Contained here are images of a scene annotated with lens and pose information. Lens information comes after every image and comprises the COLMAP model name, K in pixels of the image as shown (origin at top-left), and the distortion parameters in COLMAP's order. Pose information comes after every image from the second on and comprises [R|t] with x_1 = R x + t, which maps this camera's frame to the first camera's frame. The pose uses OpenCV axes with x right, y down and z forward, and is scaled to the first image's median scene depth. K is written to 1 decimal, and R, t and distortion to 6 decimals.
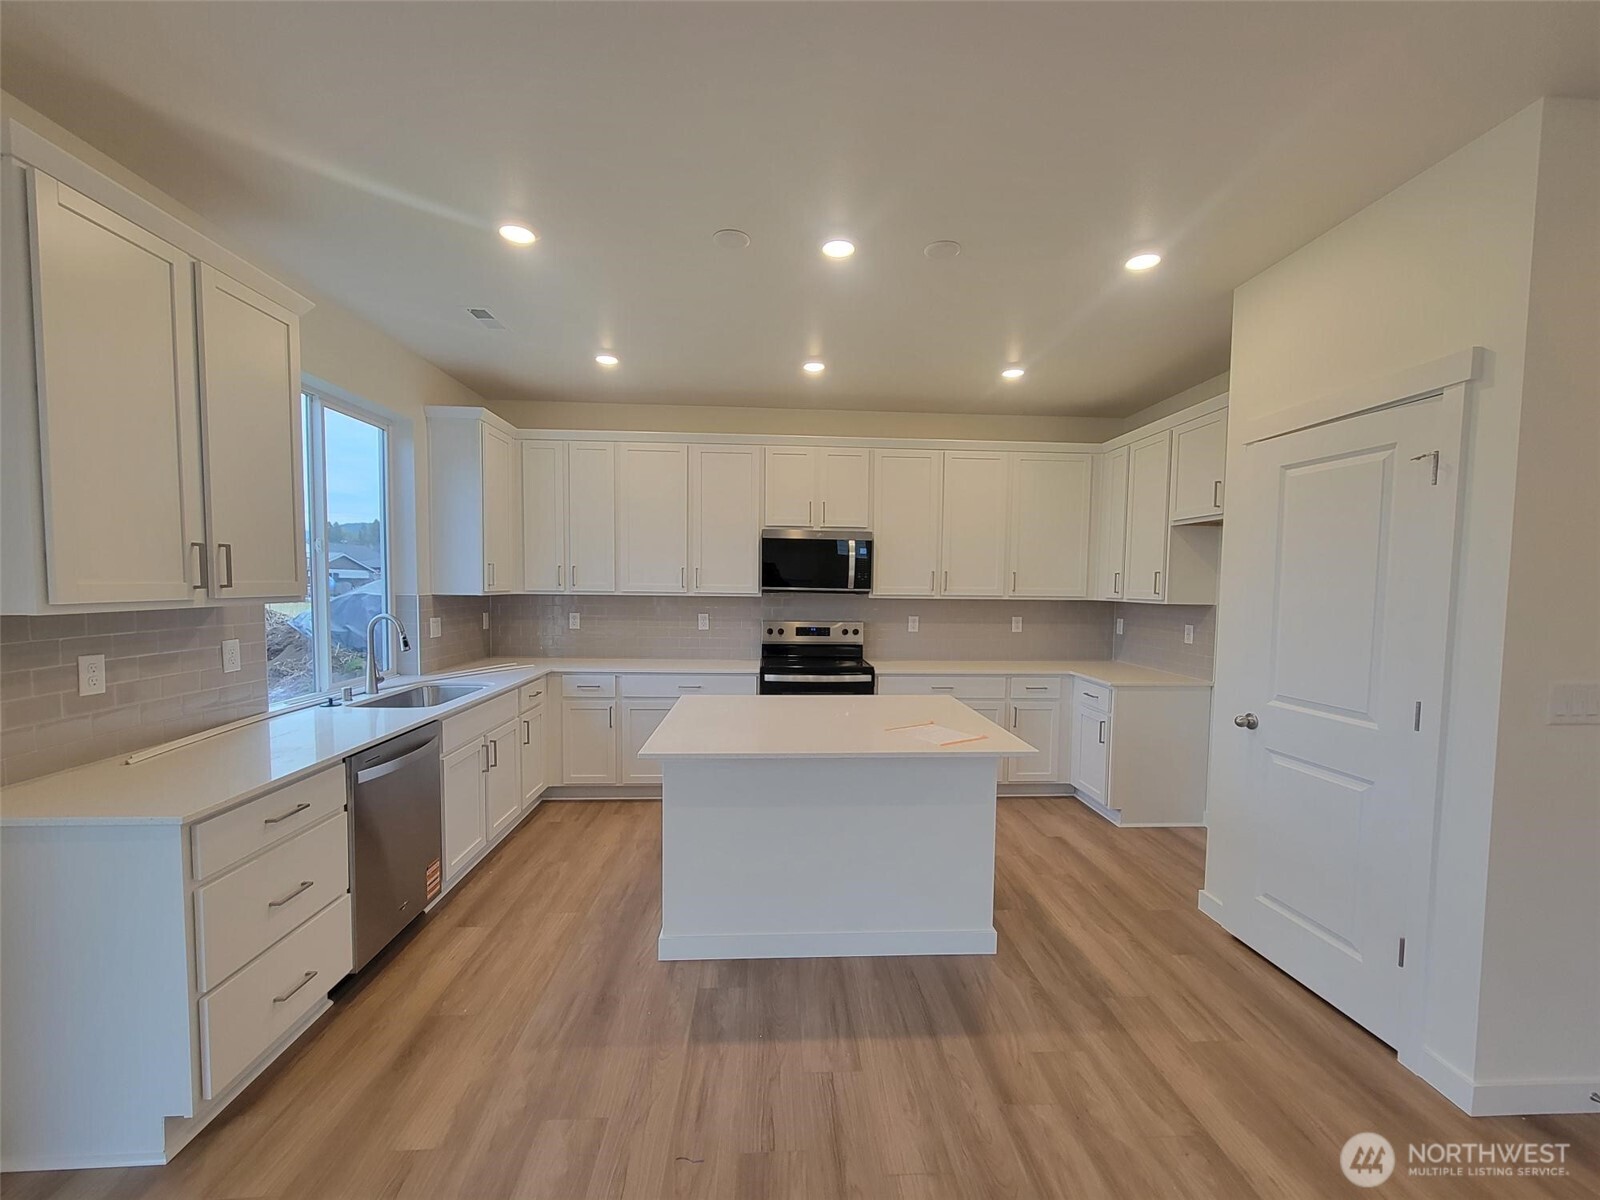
lens RADIAL K [[654.5, 0, 805.7], [0, 654.5, 622.6], [0, 0, 1]] dist [0.000493, 0.000001]
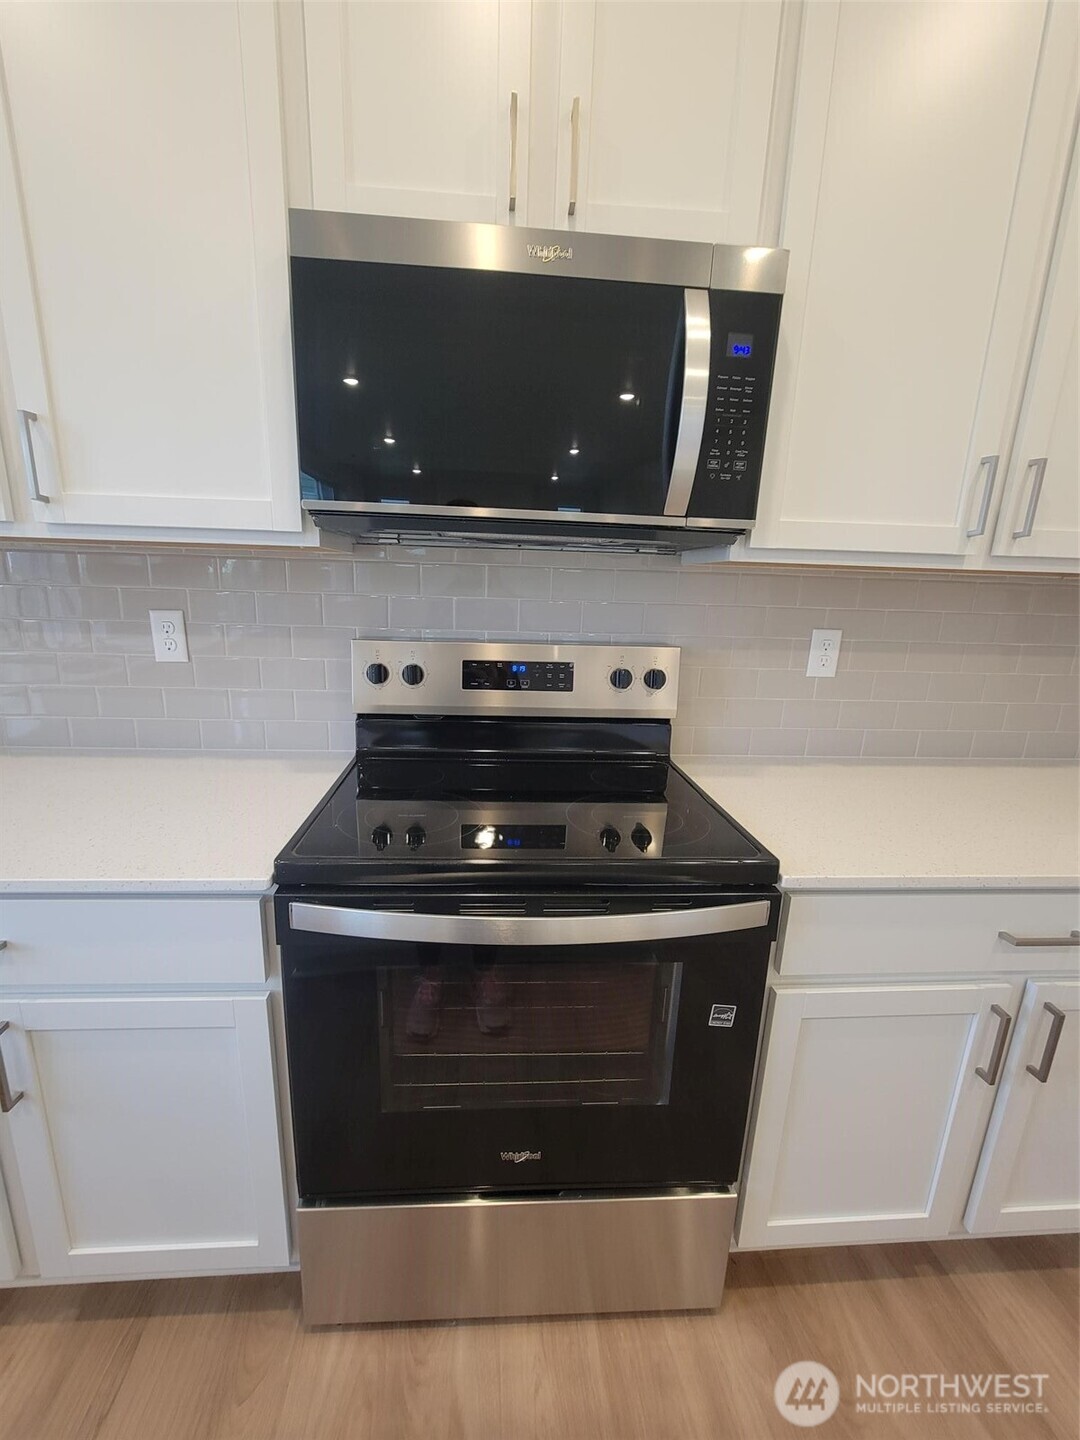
lens RADIAL K [[589.1, 0, 521.9], [0, 589.1, 725.3], [0, 0, 1]] dist [0.000493, 0.000001]
pose [[0.999806, 0.014463, 0.013401, 0.009924], [-0.016453, 0.986518, 0.162825, -0.009125], [-0.010865, -0.163014, 0.986564, 0.753010]]
